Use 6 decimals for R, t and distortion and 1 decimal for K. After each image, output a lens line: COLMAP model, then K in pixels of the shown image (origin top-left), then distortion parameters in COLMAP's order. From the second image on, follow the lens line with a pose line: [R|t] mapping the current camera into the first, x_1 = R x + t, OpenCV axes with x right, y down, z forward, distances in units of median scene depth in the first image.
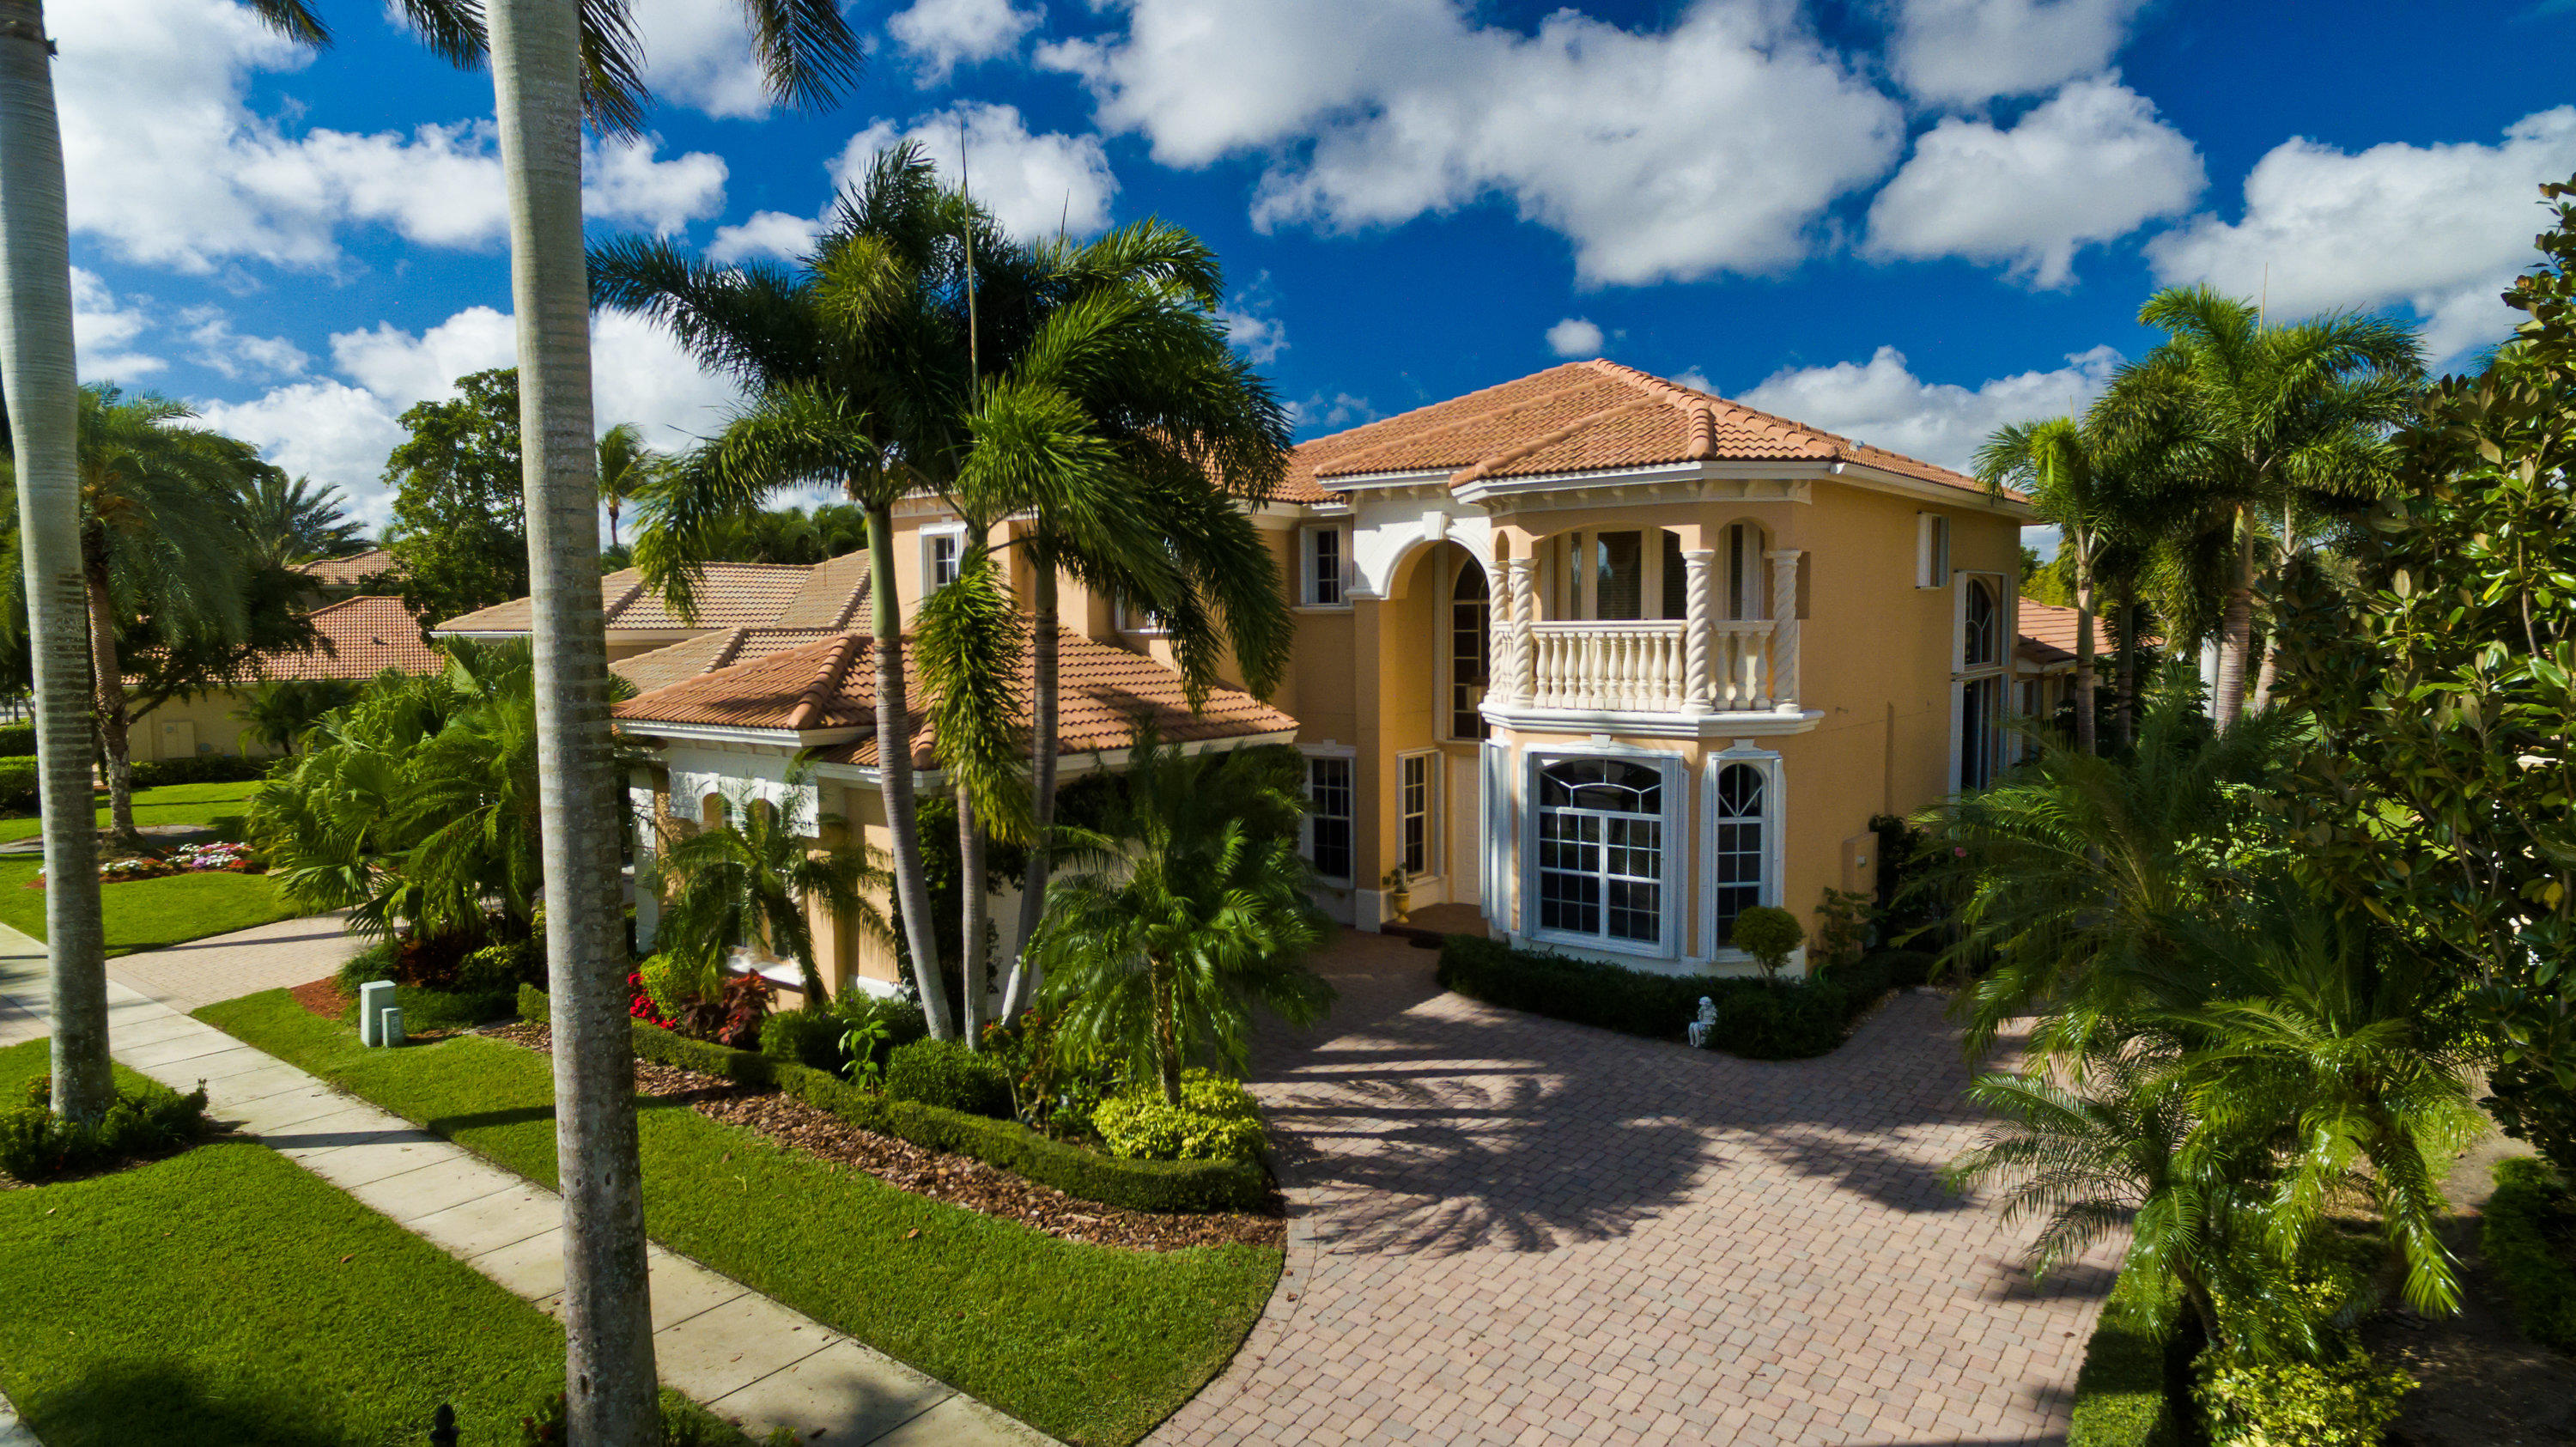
lens RADIAL K [[1469.2, 0, 1281.9], [0, 1469.2, 728.0], [0, 0, 1]] dist [0.013952, -0.002412]
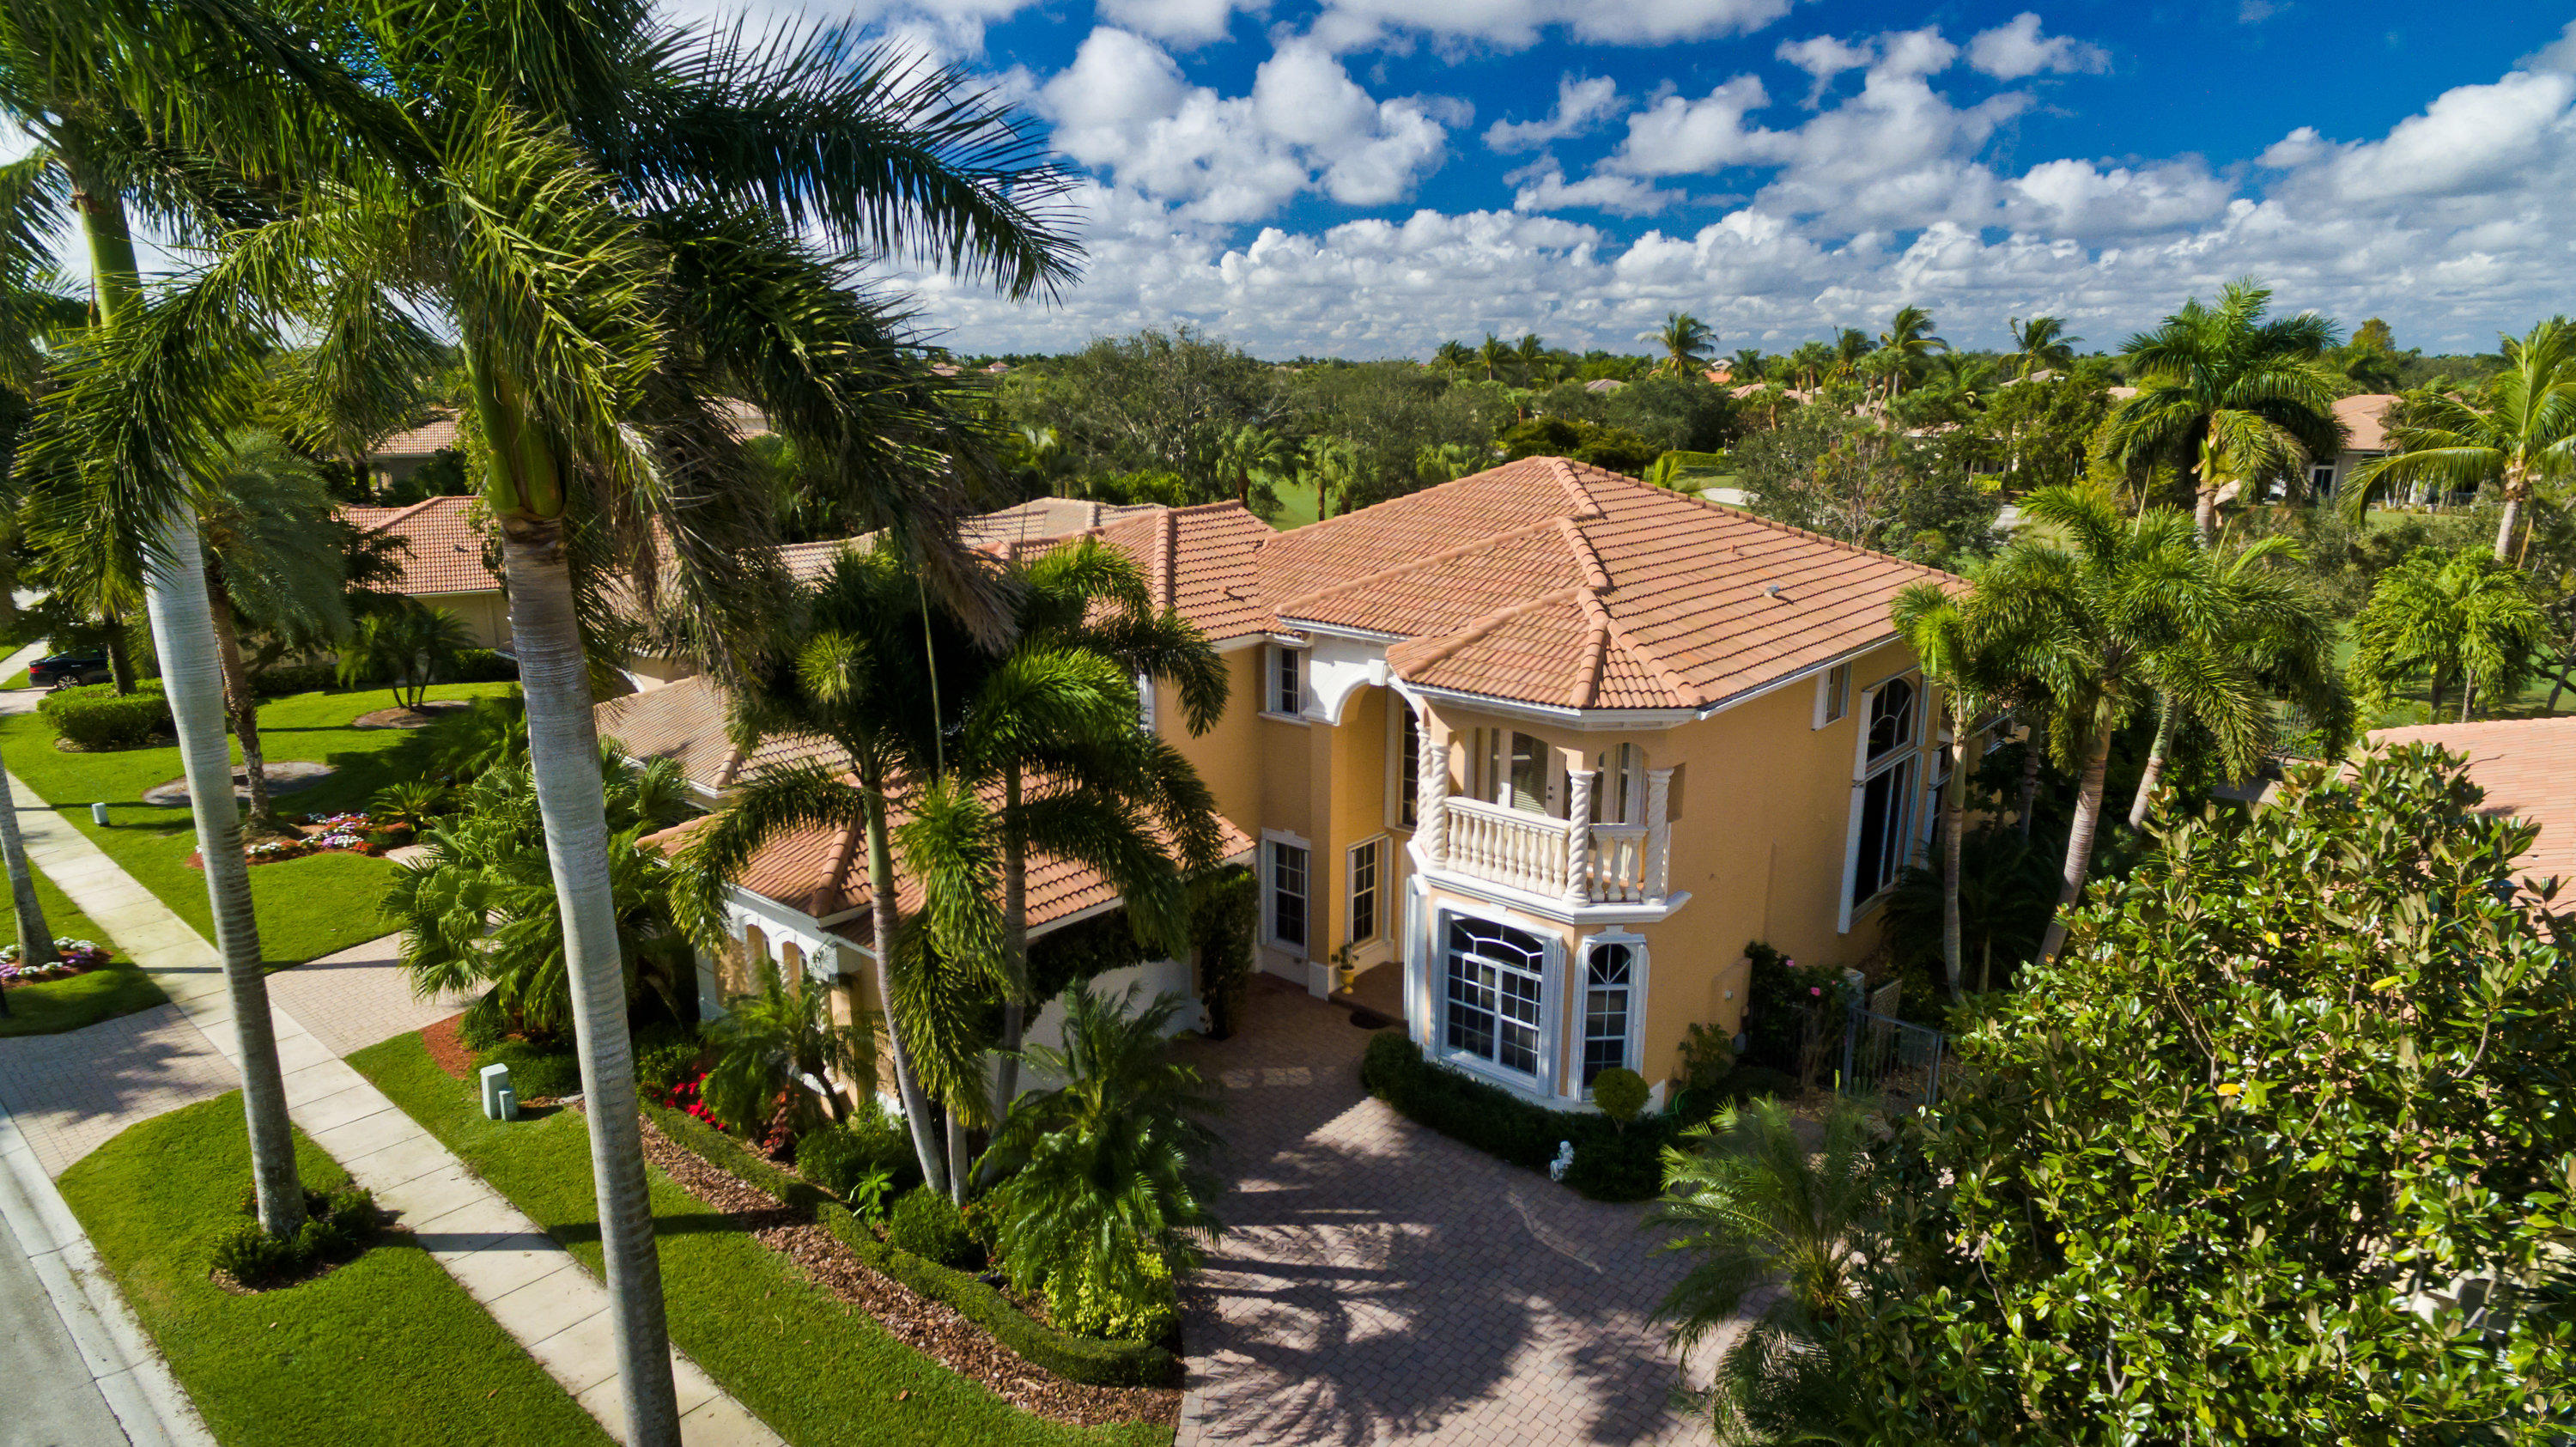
lens RADIAL K [[1469.2, 0, 1281.7], [0, 1469.2, 731.4], [0, 0, 1]] dist [0.013952, -0.002412]
pose [[0.998805, 0.022693, -0.043286, 0.095843], [-0.015033, 0.985379, 0.169713, -0.338325], [0.046504, -0.168860, 0.984542, -0.139845]]
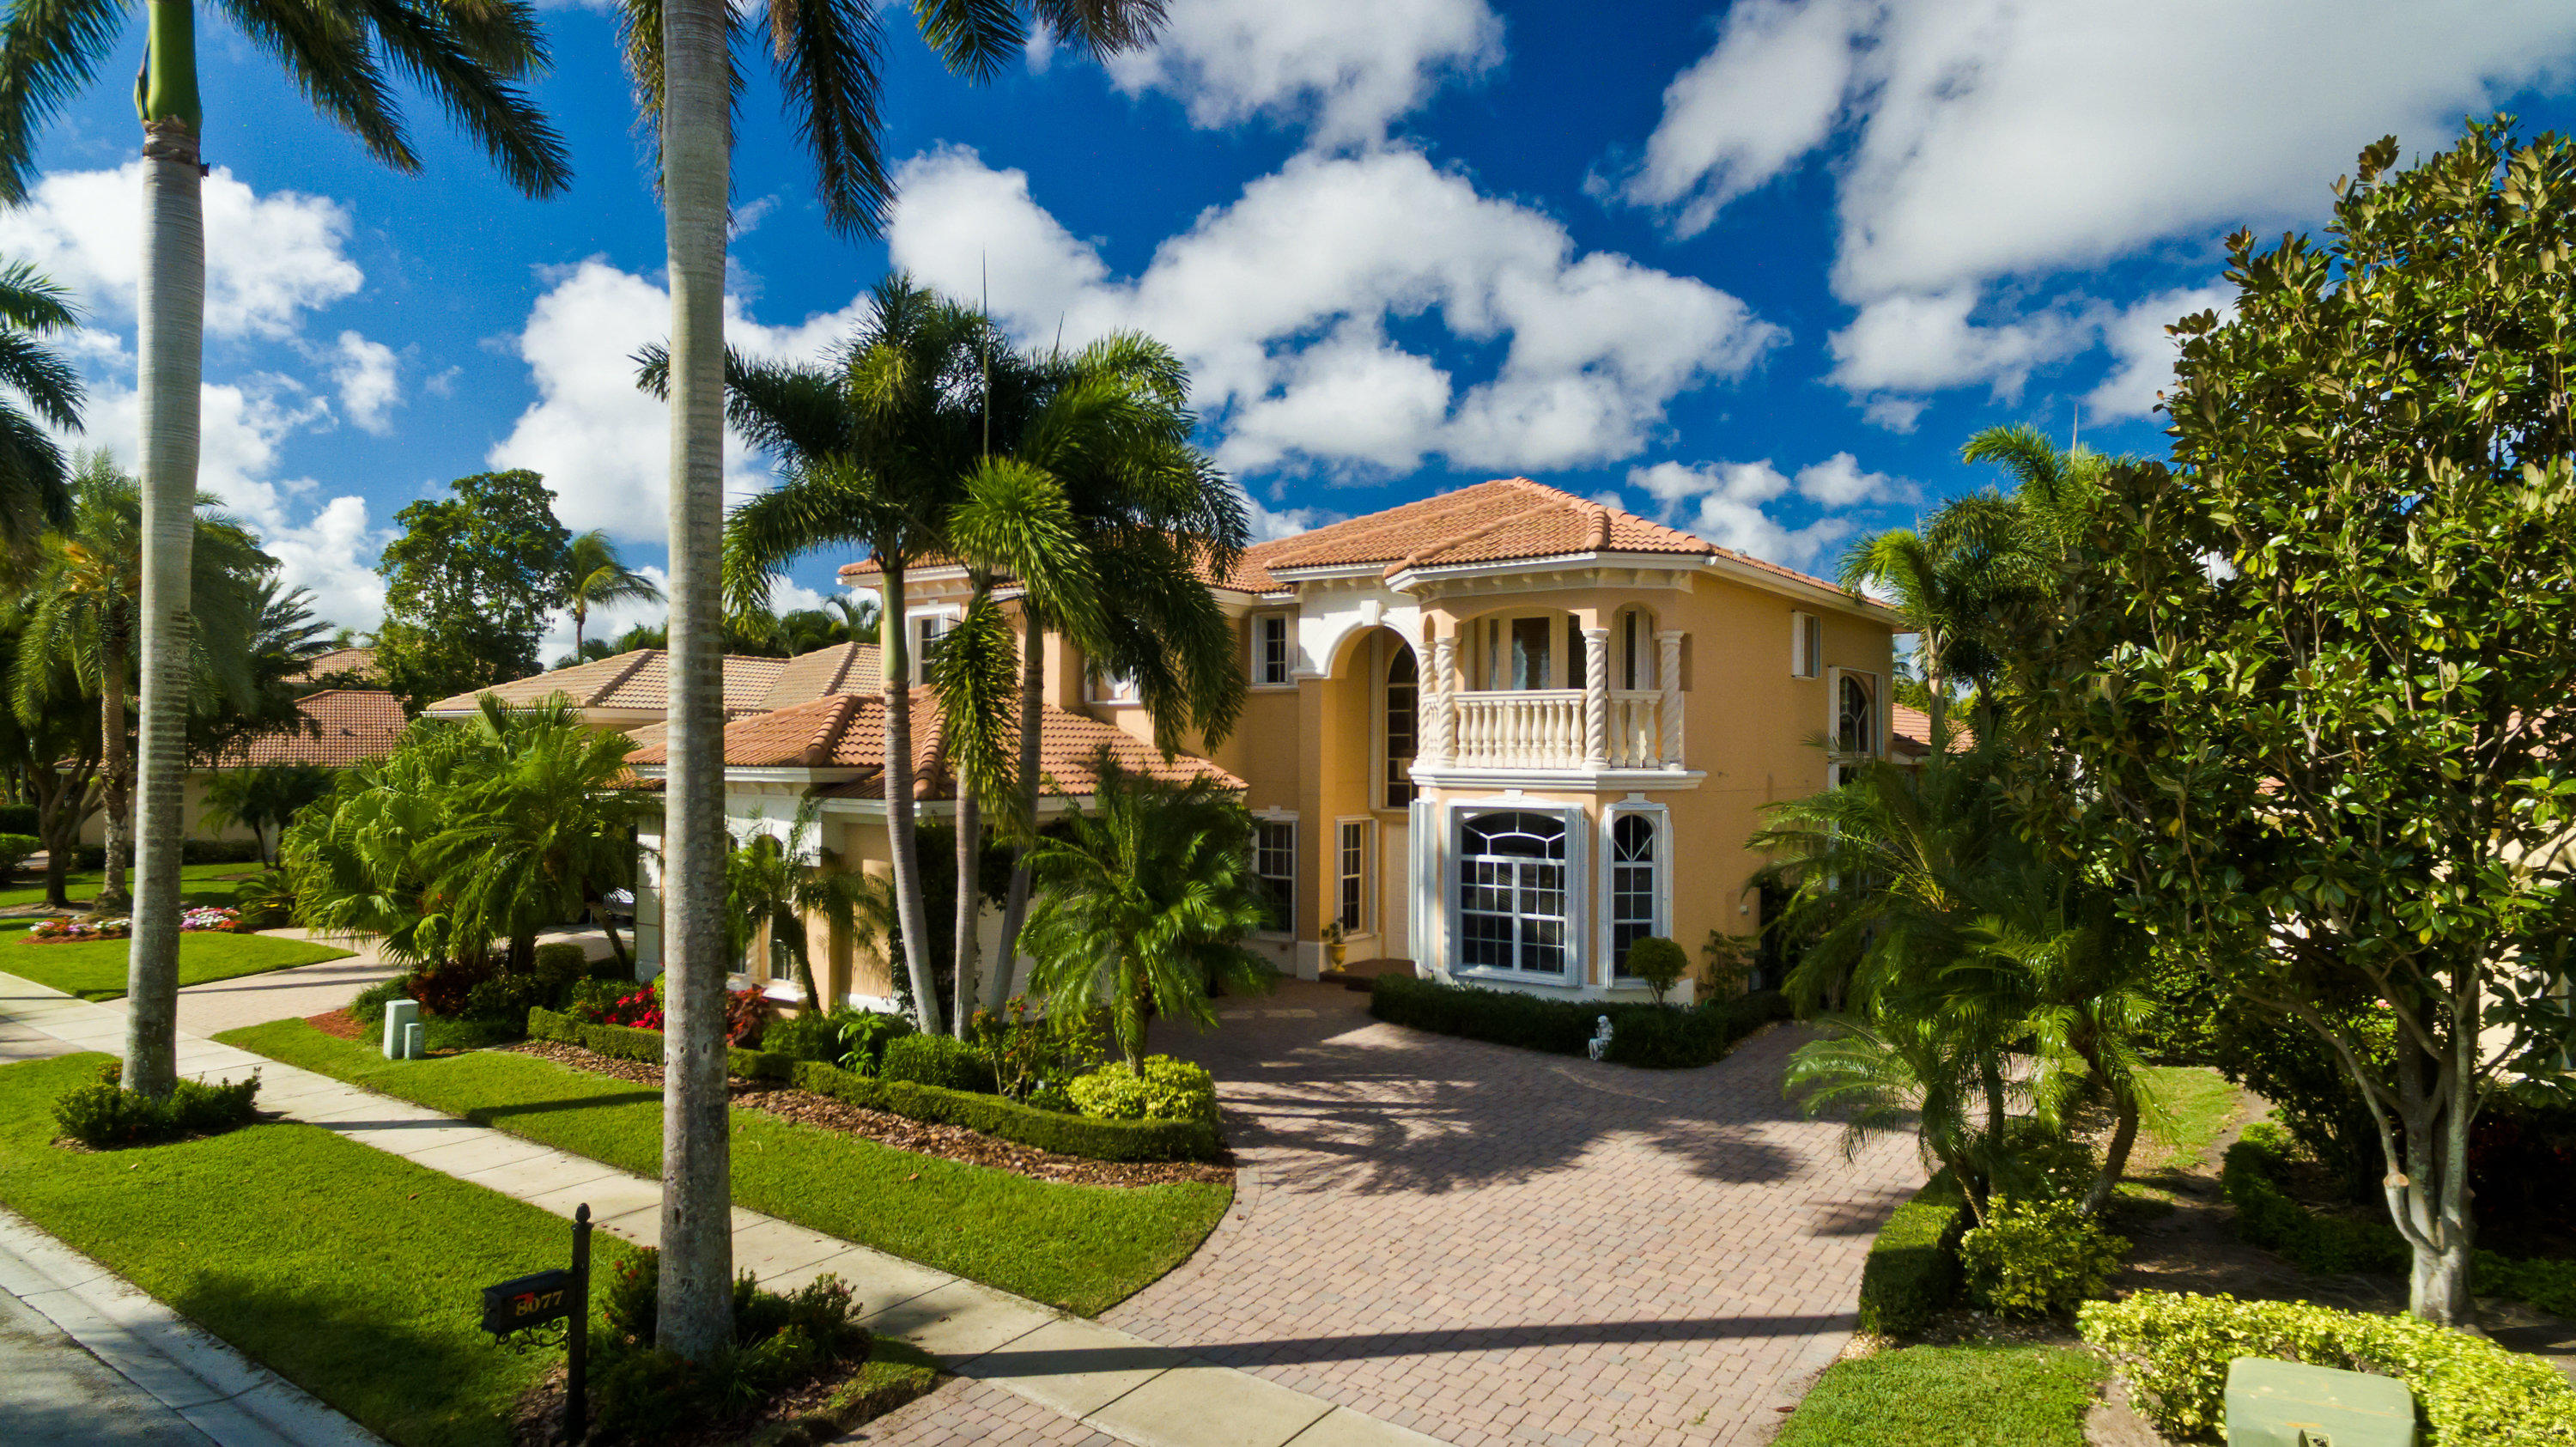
lens RADIAL K [[1469.2, 0, 1281.8], [0, 1469.2, 730.6], [0, 0, 1]] dist [0.013952, -0.002412]
pose [[0.999100, 0.017160, 0.038781, -0.008304], [-0.013613, 0.995854, -0.089945, 0.065921], [-0.040164, 0.089336, 0.995191, -0.137436]]
